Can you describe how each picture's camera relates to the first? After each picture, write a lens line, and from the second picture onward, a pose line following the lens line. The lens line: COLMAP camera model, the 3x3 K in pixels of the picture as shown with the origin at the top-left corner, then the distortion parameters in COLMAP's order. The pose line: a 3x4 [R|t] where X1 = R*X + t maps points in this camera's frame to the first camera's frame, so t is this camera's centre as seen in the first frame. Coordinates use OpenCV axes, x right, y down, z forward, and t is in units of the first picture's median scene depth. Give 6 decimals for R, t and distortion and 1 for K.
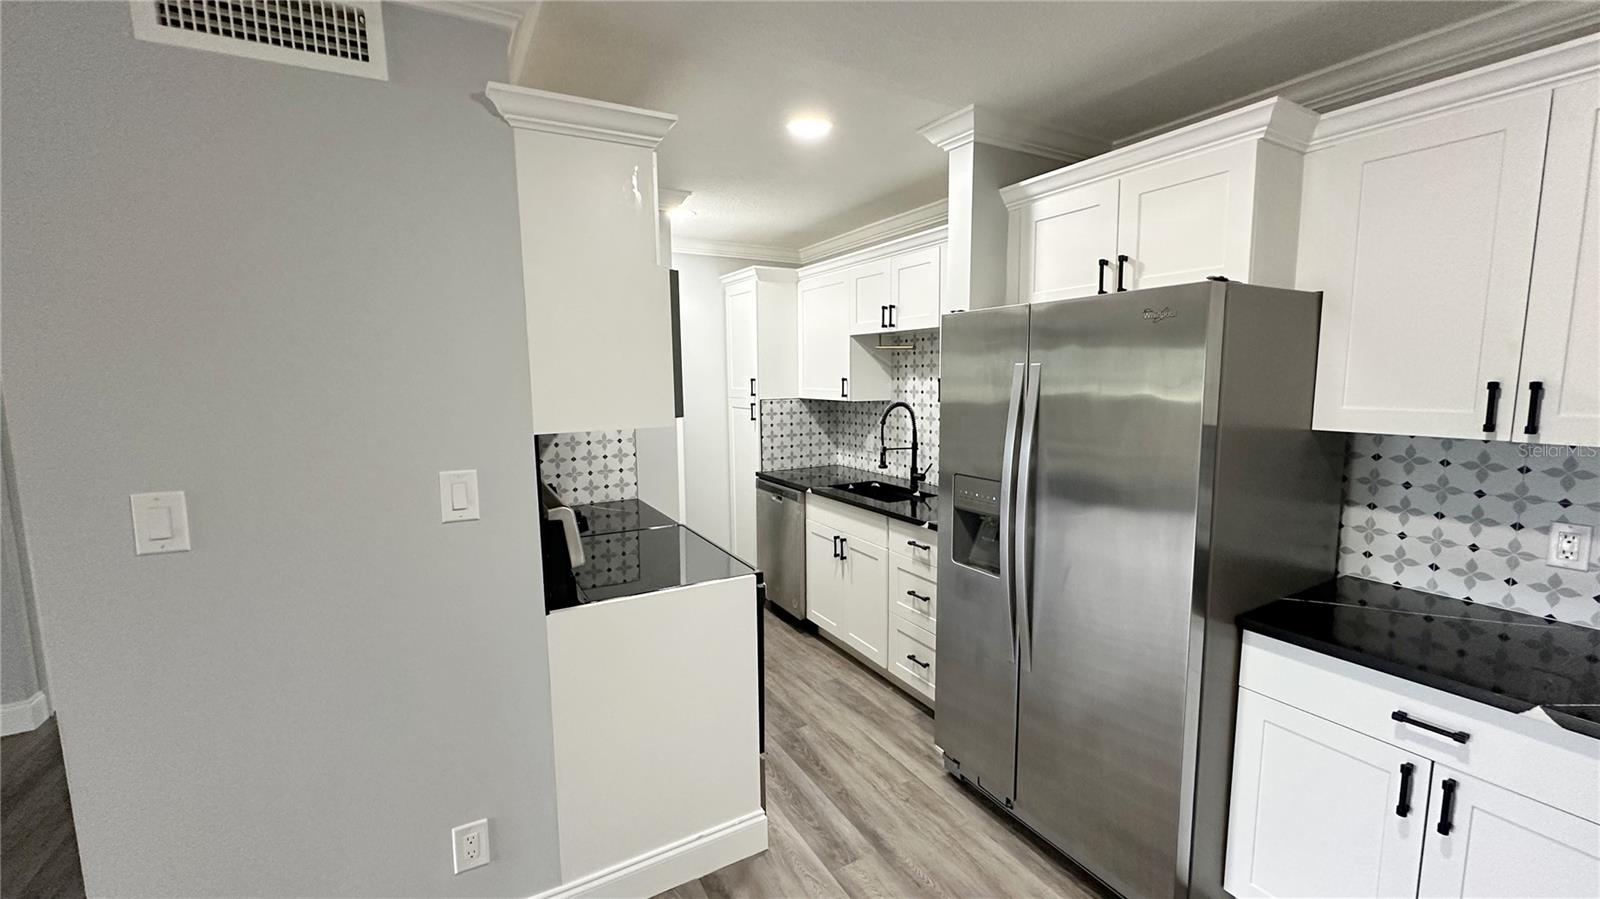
lens RADIAL K [[634.1, 0, 800.0], [0, 634.1, 449.5], [0, 0, 1]] dist [-0.001042, -0.000280]
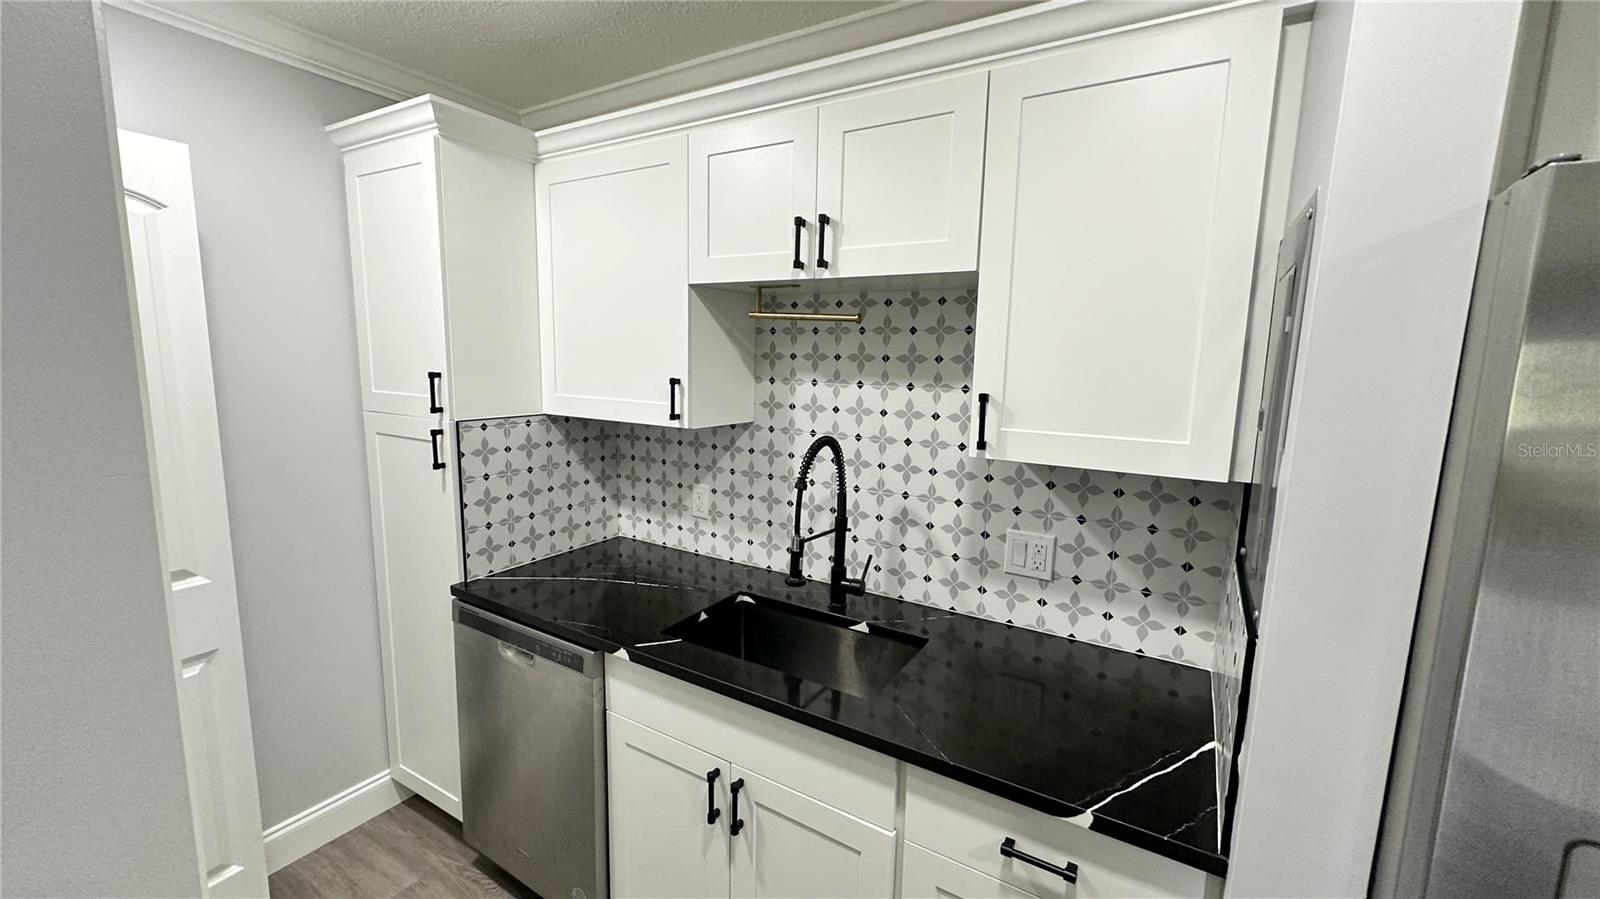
lens RADIAL K [[634.1, 0, 800.0], [0, 634.1, 449.5], [0, 0, 1]] dist [-0.001042, -0.000280]
pose [[0.874694, -0.040241, 0.483002, -0.066808], [0.027785, 0.999072, 0.032919, -0.066848], [-0.483878, -0.015374, 0.875000, 0.502427]]
